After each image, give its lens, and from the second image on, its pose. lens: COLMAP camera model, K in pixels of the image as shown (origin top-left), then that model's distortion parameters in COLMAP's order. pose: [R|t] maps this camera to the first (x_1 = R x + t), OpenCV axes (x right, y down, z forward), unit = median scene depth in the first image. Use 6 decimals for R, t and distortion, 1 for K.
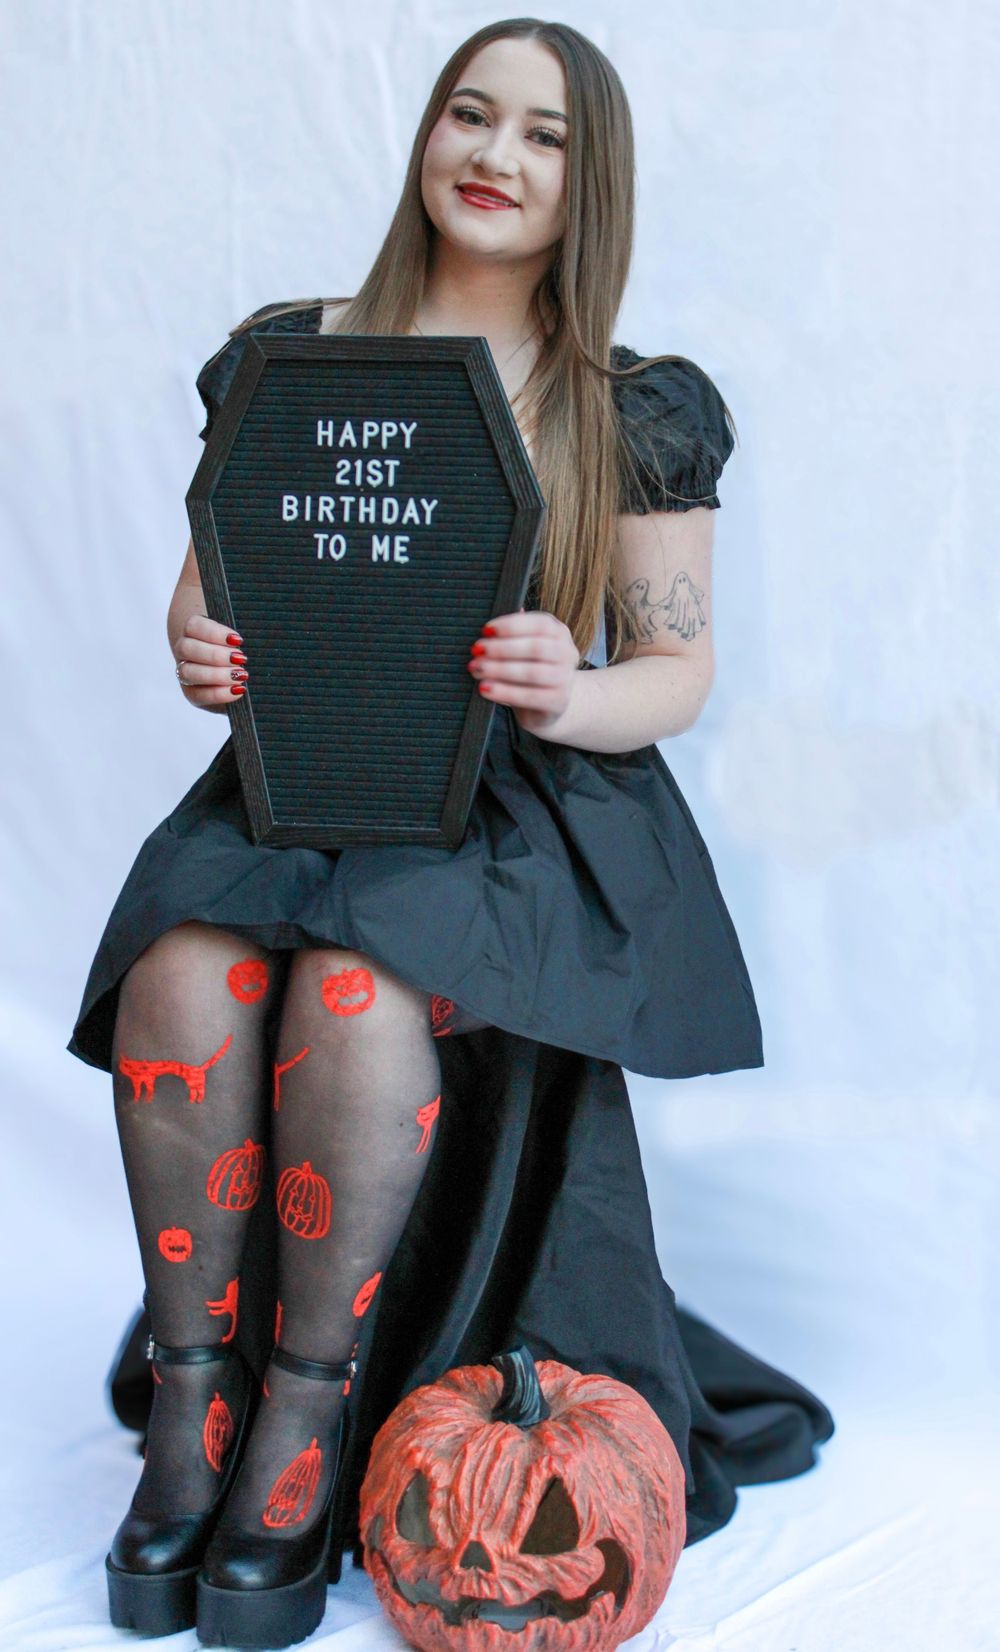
lens RADIAL K [[1643.3, 0, 498.3], [0, 1643.3, 825.6], [0, 0, 1]] dist [0.004128, 0.000000]
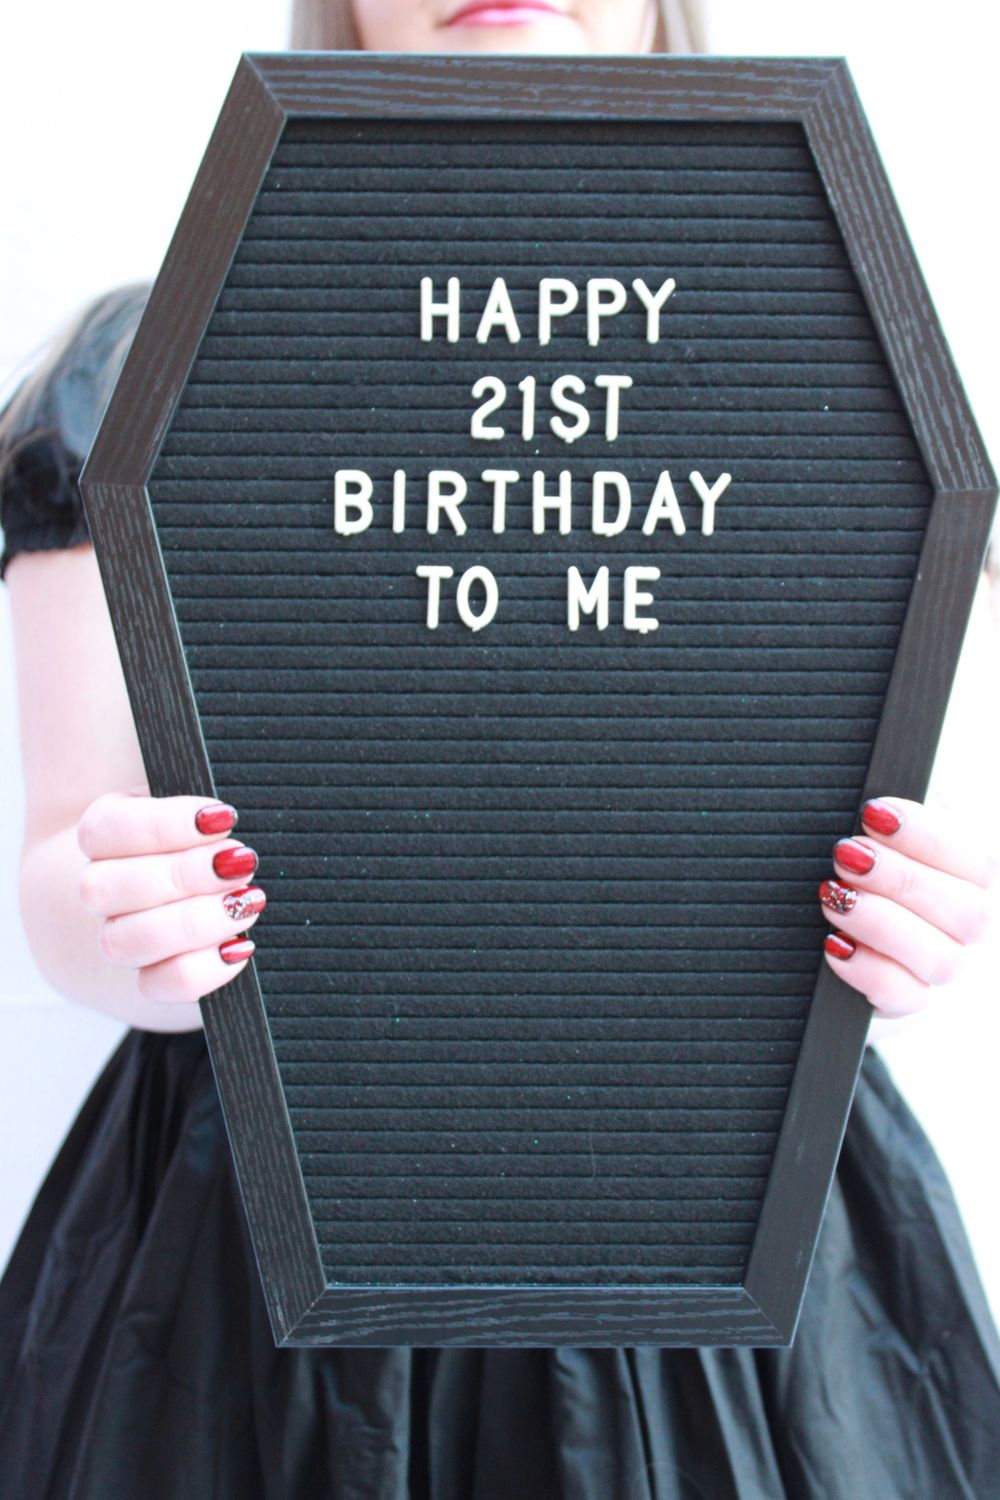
lens RADIAL K [[1390.2, 0, 500.9], [0, 1390.2, 751.4], [0, 0, 1]] dist [-0.050633, 0.000000]
pose [[0.996652, -0.034405, 0.074168, -0.118683], [0.036129, 0.999105, -0.022018, -0.125896], [-0.073344, 0.024624, 0.997003, 0.672891]]
